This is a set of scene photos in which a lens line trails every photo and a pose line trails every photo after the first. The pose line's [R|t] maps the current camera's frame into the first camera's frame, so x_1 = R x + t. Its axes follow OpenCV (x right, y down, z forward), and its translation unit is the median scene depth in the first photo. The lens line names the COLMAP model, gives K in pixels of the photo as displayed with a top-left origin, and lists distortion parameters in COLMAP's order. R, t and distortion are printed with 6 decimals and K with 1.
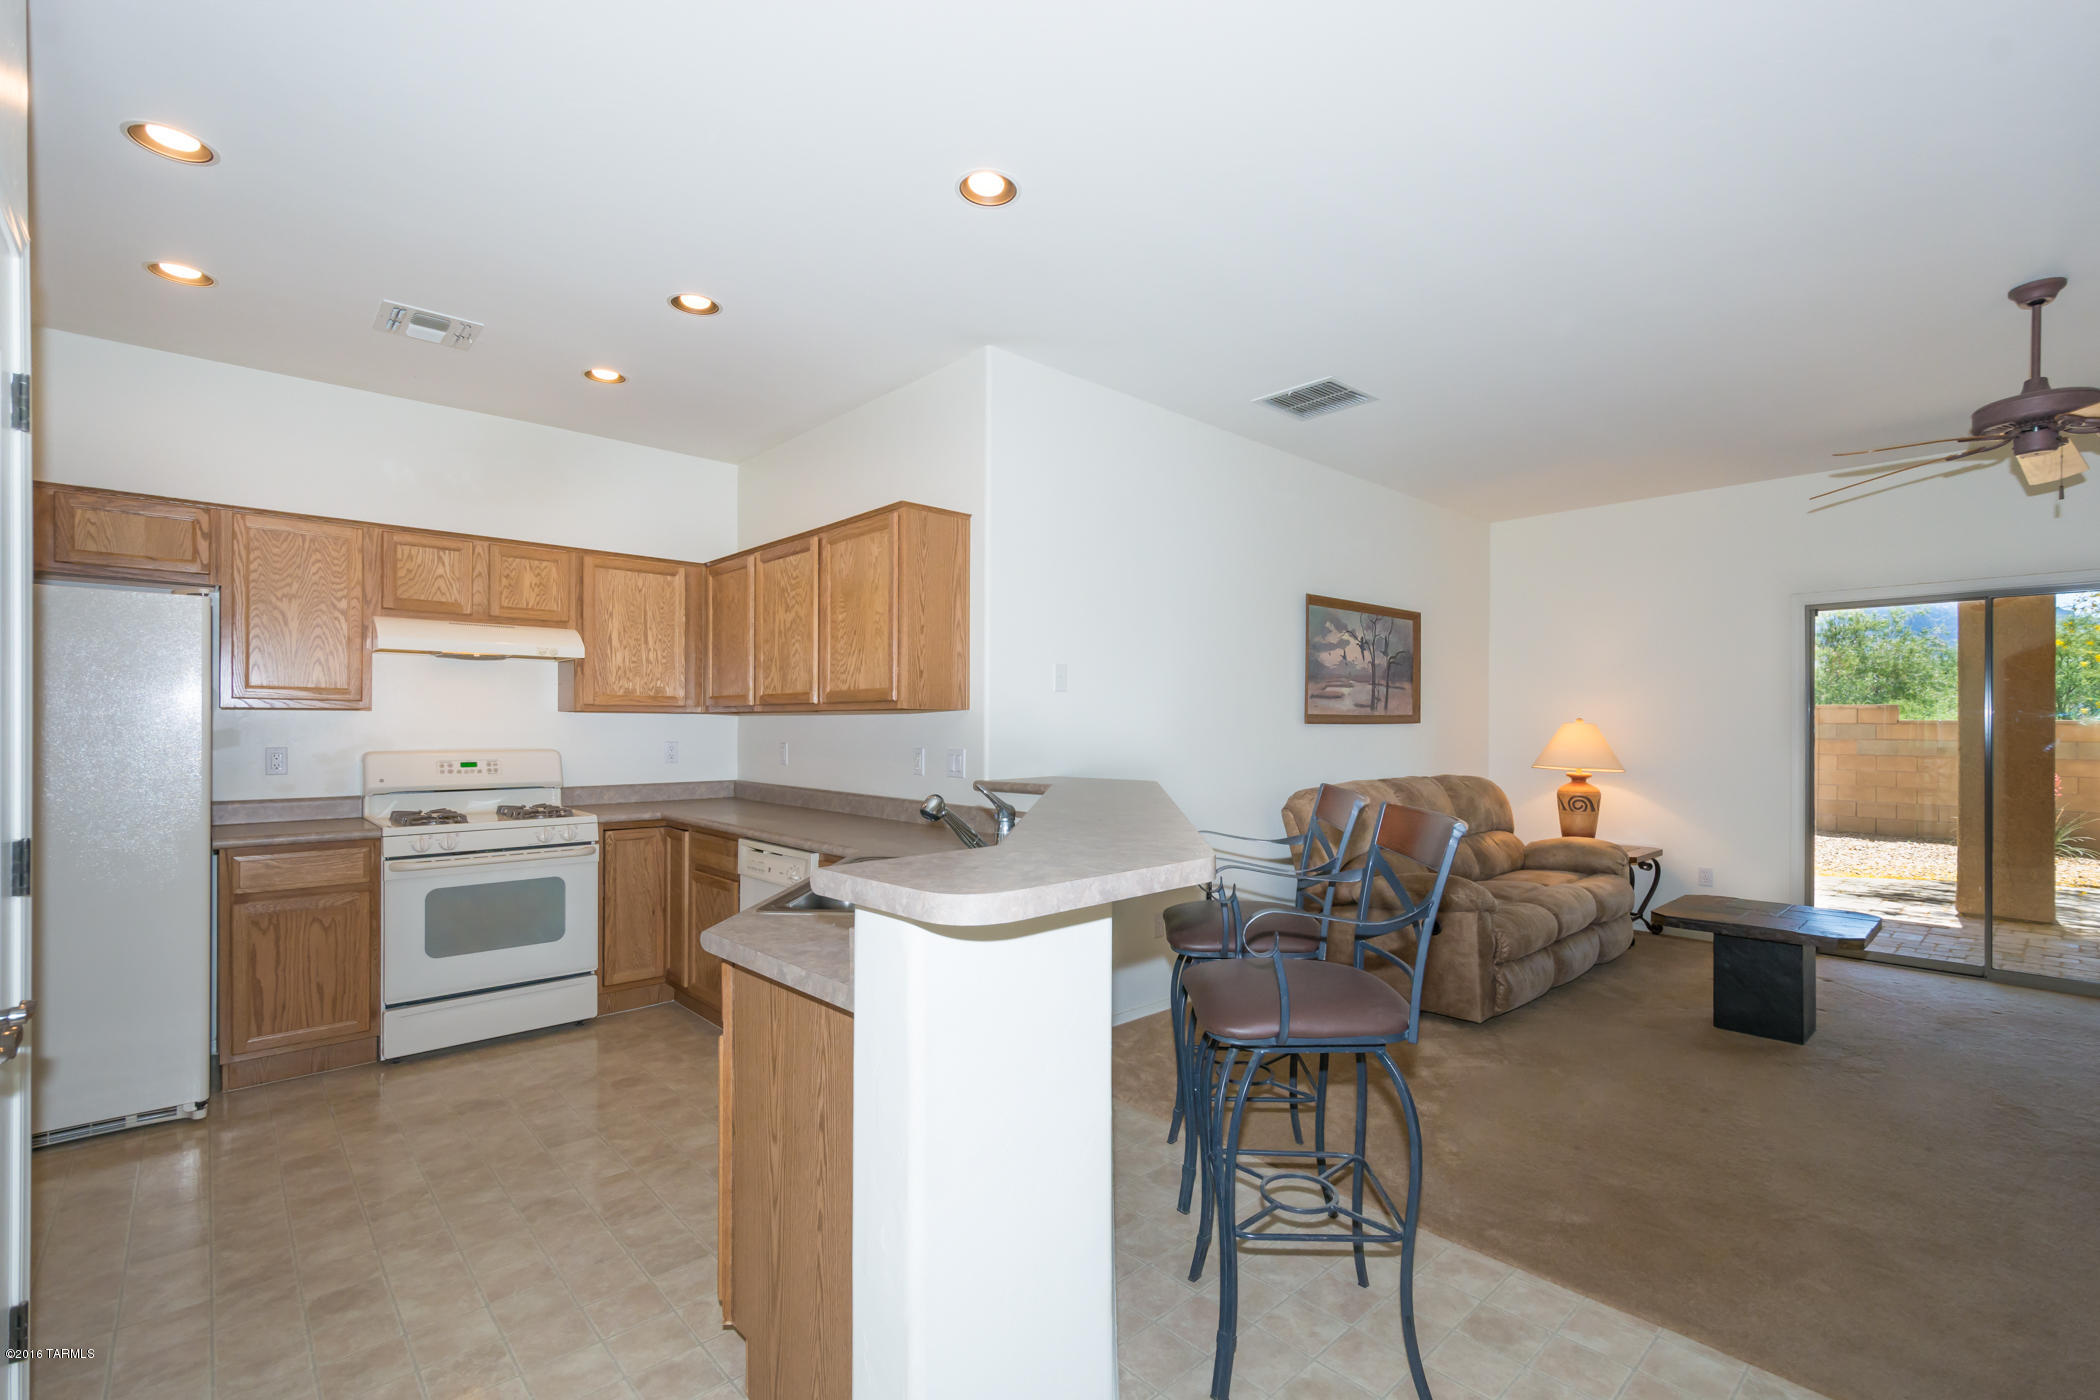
lens RADIAL K [[930.2, 0, 1031.0], [0, 930.2, 725.5], [0, 0, 1]] dist [0.005054, -0.001670]
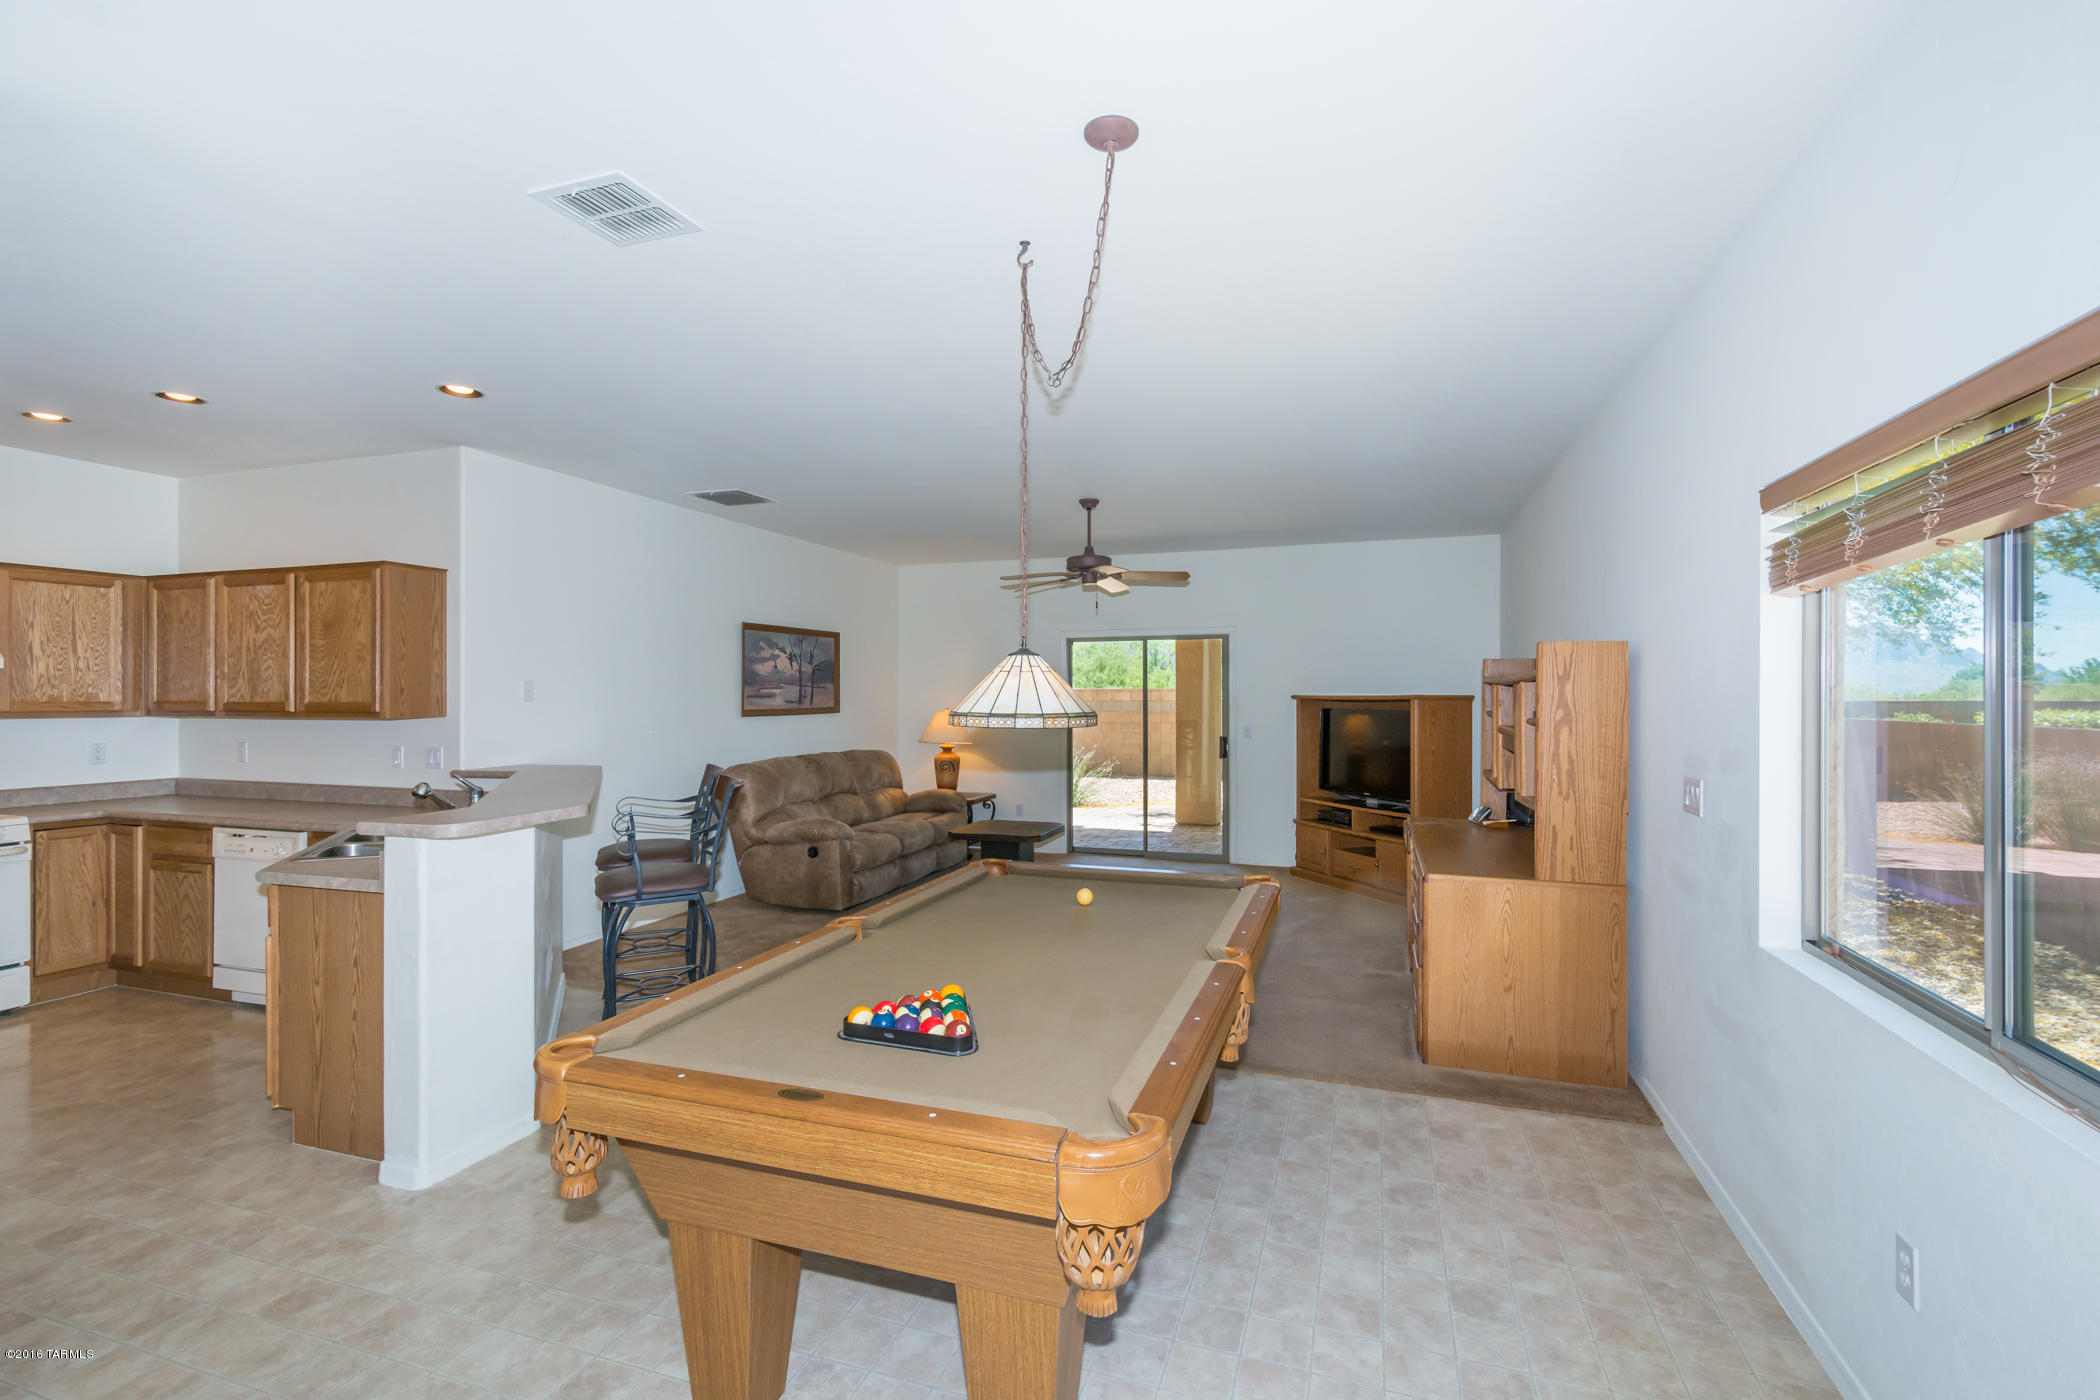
lens RADIAL K [[930.2, 0, 1074.1], [0, 930.2, 697.4], [0, 0, 1]] dist [0.005054, -0.001670]
pose [[0.862571, -0.003140, 0.505926, 0.027217], [0.001385, 0.999992, 0.003845, -0.040389], [-0.505934, -0.002615, 0.862568, -0.492894]]
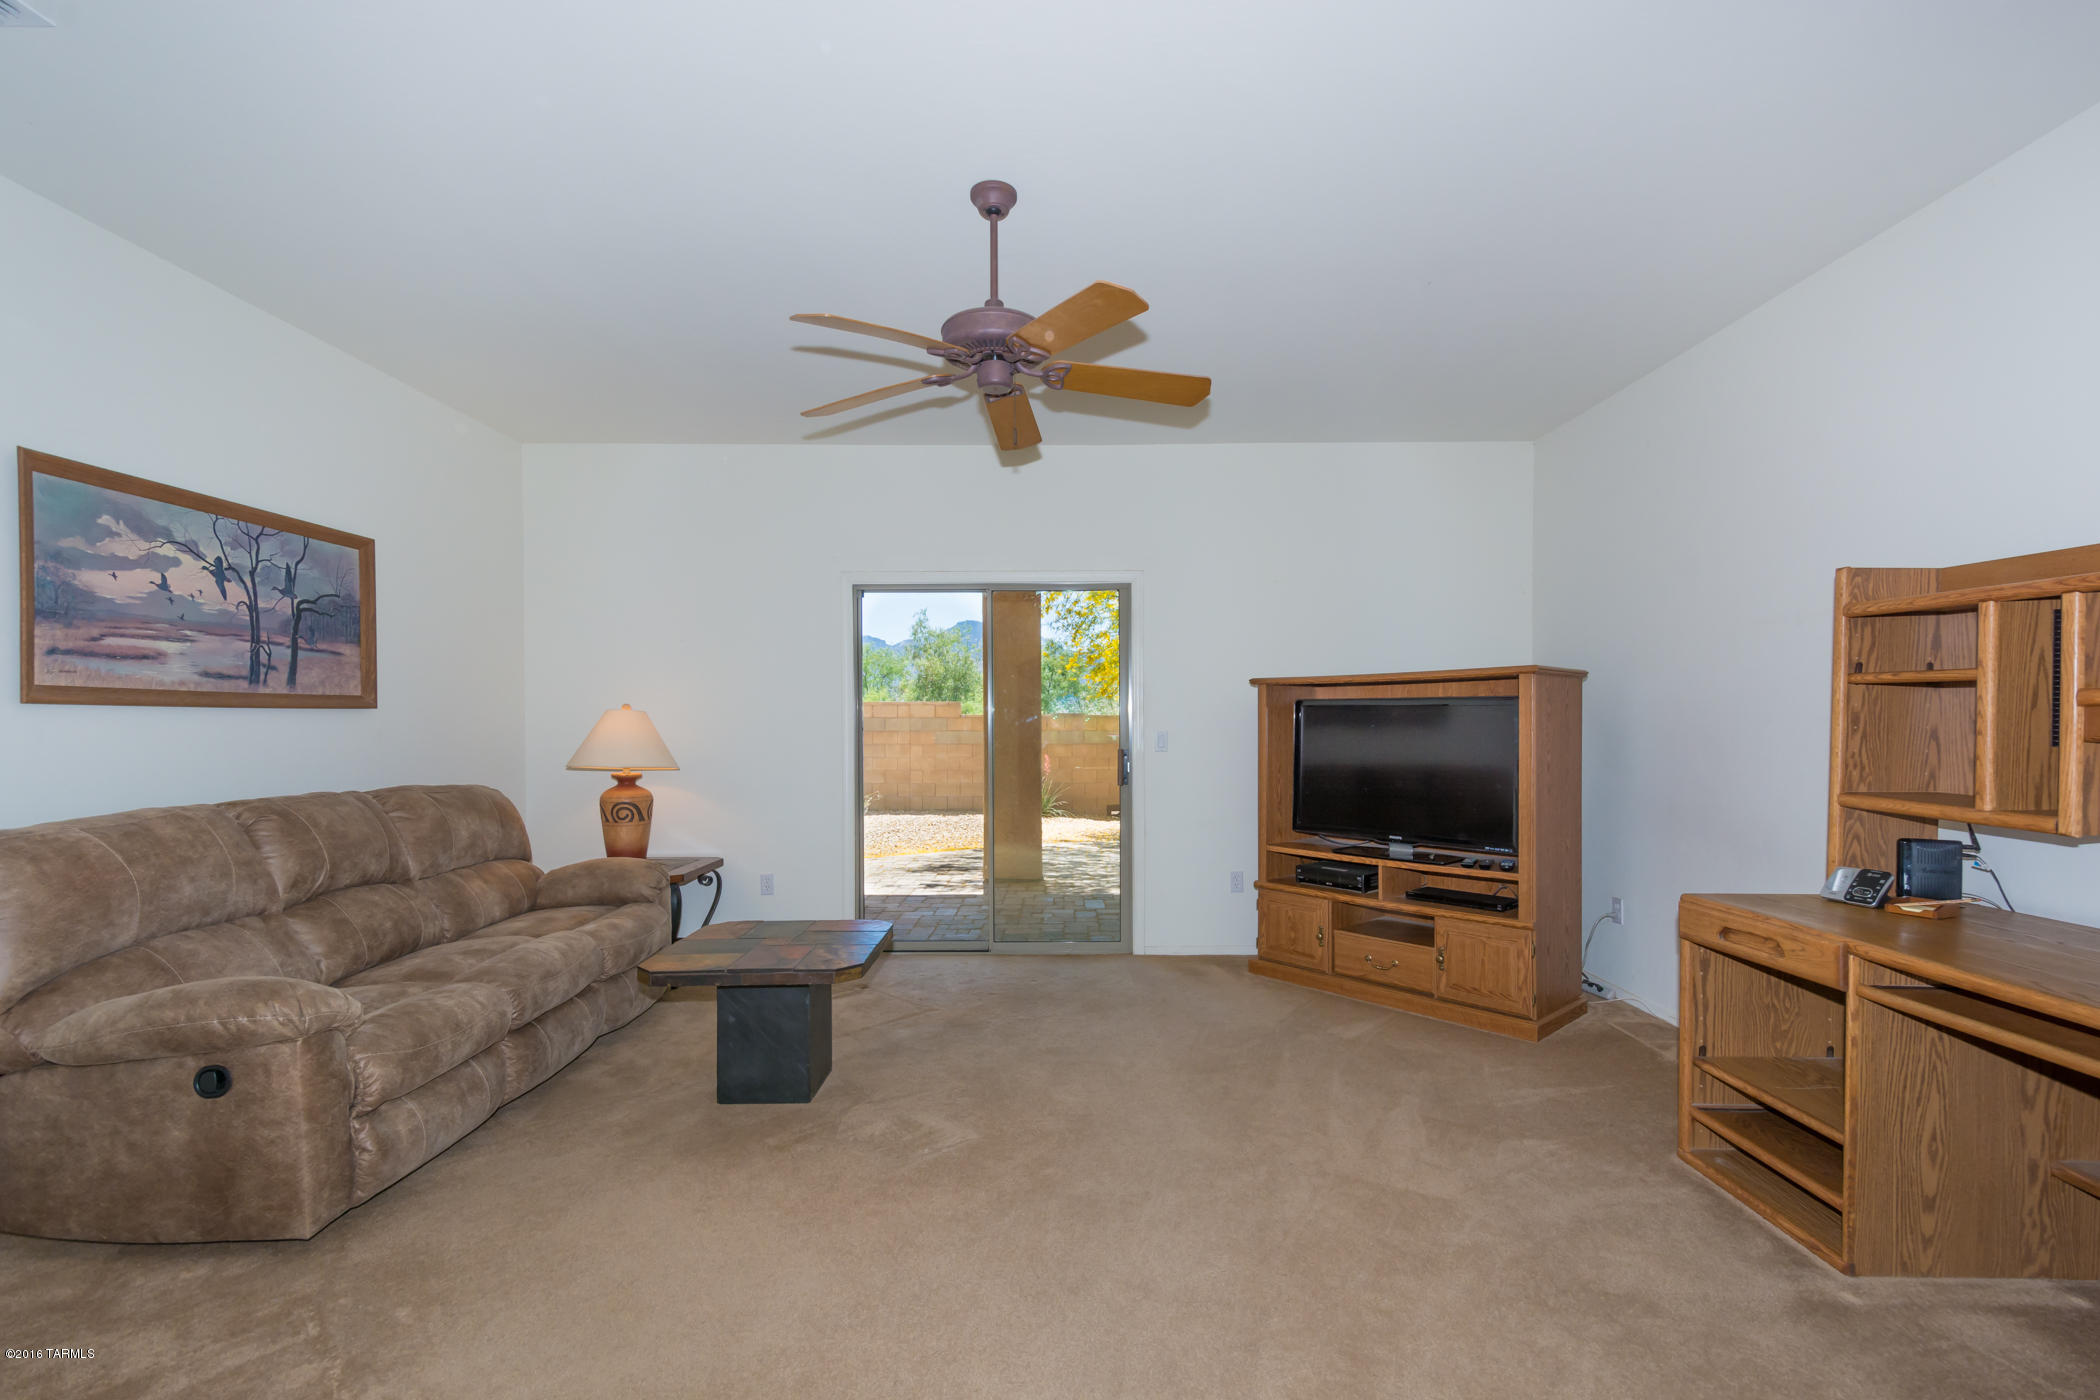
lens RADIAL K [[930.2, 0, 1083.6], [0, 930.2, 737.3], [0, 0, 1]] dist [0.005054, -0.001670]
pose [[0.651622, -0.014928, 0.758397, 0.329432], [0.003589, 0.999856, 0.016597, 0.011864], [-0.758535, -0.008093, 0.651582, 0.260797]]
